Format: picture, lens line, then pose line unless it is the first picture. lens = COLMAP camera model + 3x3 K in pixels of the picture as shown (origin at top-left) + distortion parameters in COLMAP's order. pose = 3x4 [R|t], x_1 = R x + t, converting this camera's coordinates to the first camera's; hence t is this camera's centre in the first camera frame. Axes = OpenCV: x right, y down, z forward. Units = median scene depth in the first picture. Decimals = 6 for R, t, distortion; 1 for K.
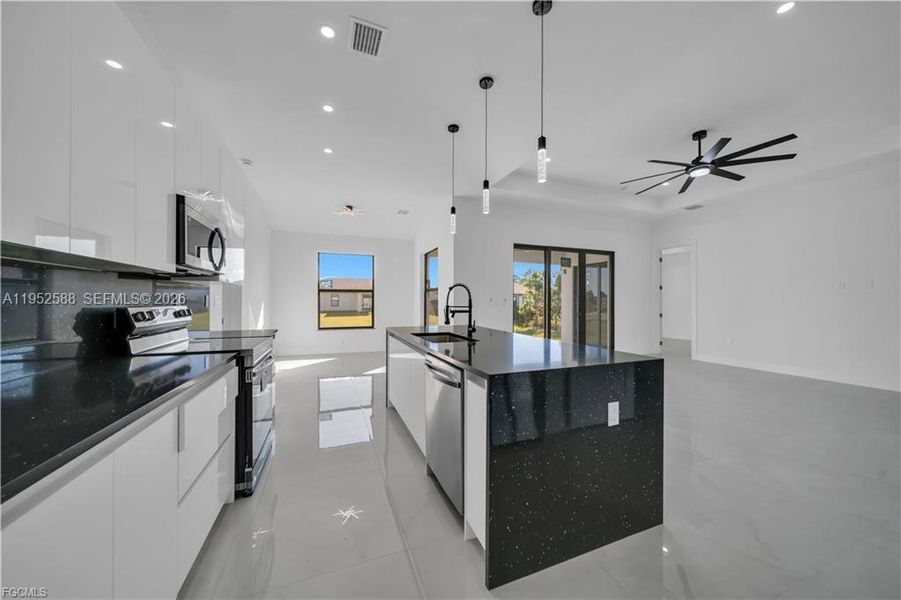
lens RADIAL K [[312.0, 0, 451.8], [0, 312.0, 302.3], [0, 0, 1]] dist [-0.001698, -0.000391]
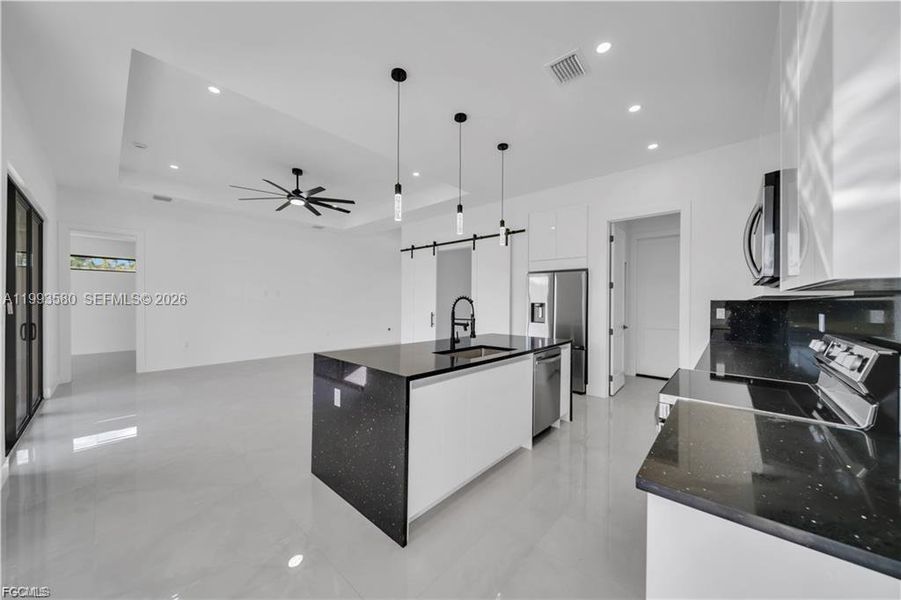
lens RADIAL K [[312.0, 0, 452.6], [0, 312.0, 300.4], [0, 0, 1]] dist [-0.001698, -0.000391]
pose [[-0.451457, -0.005151, 0.892278, -0.602563], [-0.004787, 0.999983, 0.003351, -0.035286], [-0.892280, -0.002758, -0.451474, 1.044062]]
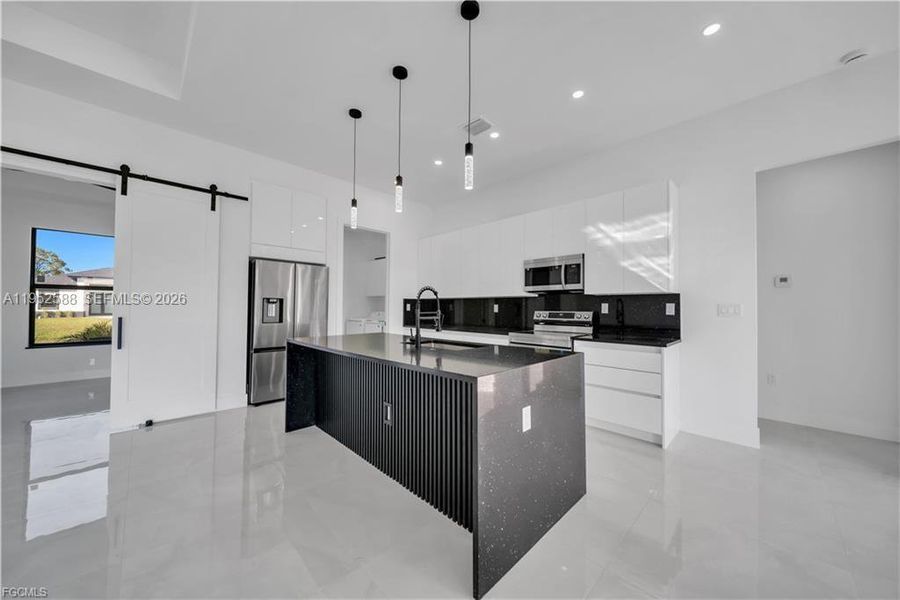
lens RADIAL K [[311.6, 0, 452.1], [0, 311.6, 298.7], [0, 0, 1]] dist [-0.001698, -0.000391]
pose [[-0.916546, -0.020011, -0.399429, 0.222954], [-0.009631, 0.999562, -0.027977, -0.001659], [0.399814, -0.021795, -0.916337, 1.288578]]
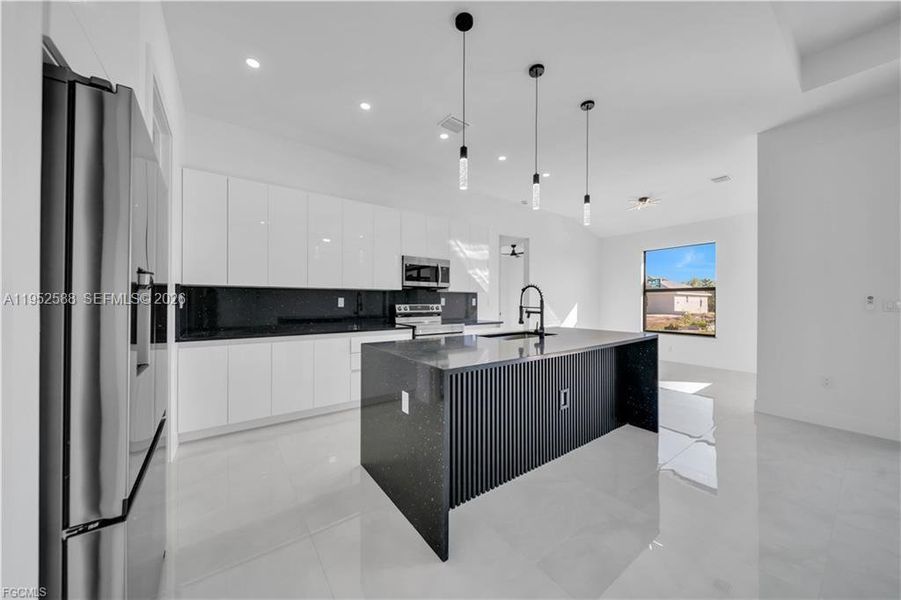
lens RADIAL K [[312.0, 0, 450.5], [0, 312.0, 298.6], [0, 0, 1]] dist [-0.001698, -0.000391]
pose [[0.252987, -0.010759, -0.967410, 0.648783], [-0.003088, 0.999924, -0.011928, -0.001129], [0.967465, 0.006005, 0.252935, 0.343575]]
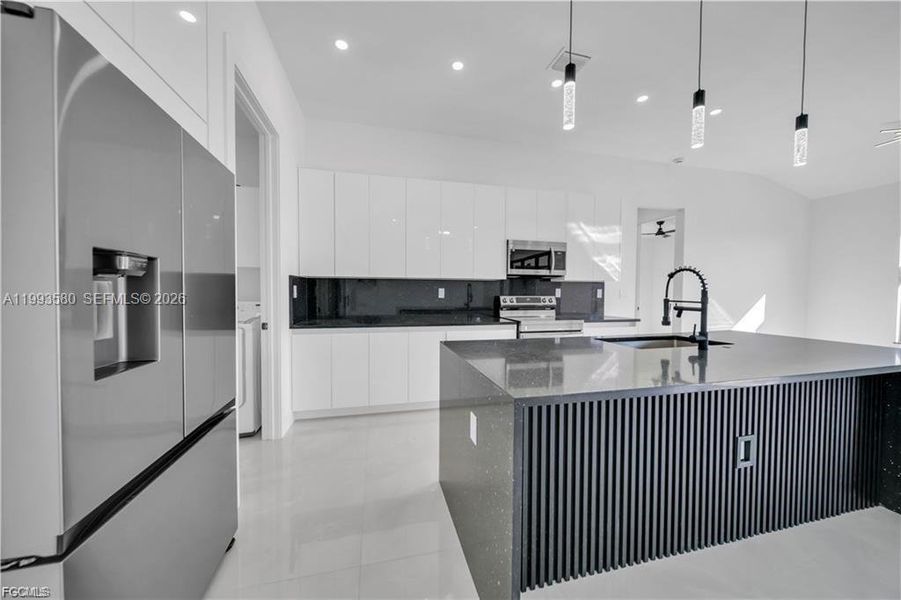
lens RADIAL K [[312.0, 0, 449.3], [0, 312.0, 300.9], [0, 0, 1]] dist [-0.001698, -0.000391]
pose [[-0.139853, 0.023453, -0.989894, 0.527223], [-0.007319, 0.999668, 0.024719, -0.000223], [0.990145, 0.010702, -0.139635, 0.413168]]
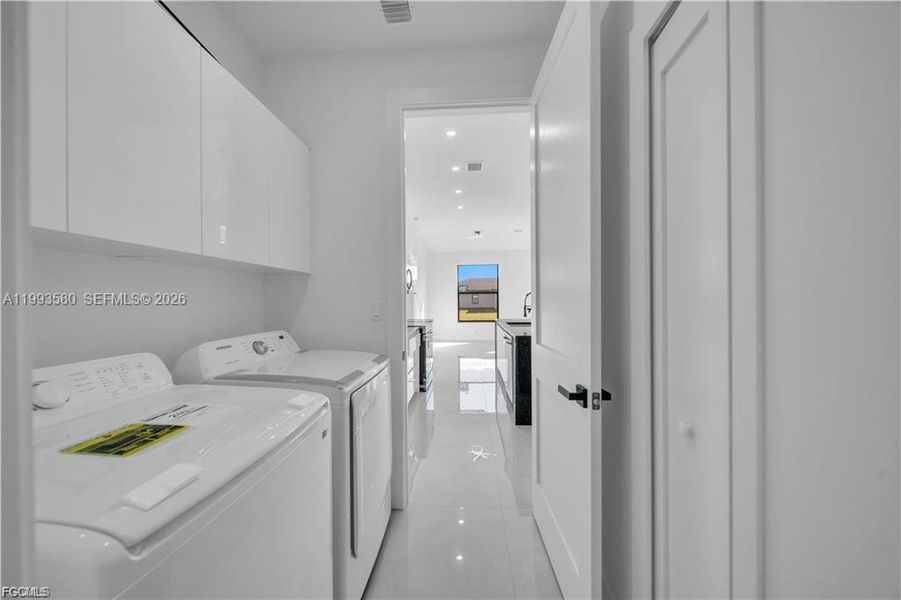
lens RADIAL K [[312.0, 0, 450.4], [0, 312.0, 298.9], [0, 0, 1]] dist [-0.001698, -0.000391]
pose [[0.903871, -0.009580, -0.427697, 0.228349], [0.009254, 0.999953, -0.002842, -0.016080], [0.427704, -0.001389, 0.903918, -0.449742]]
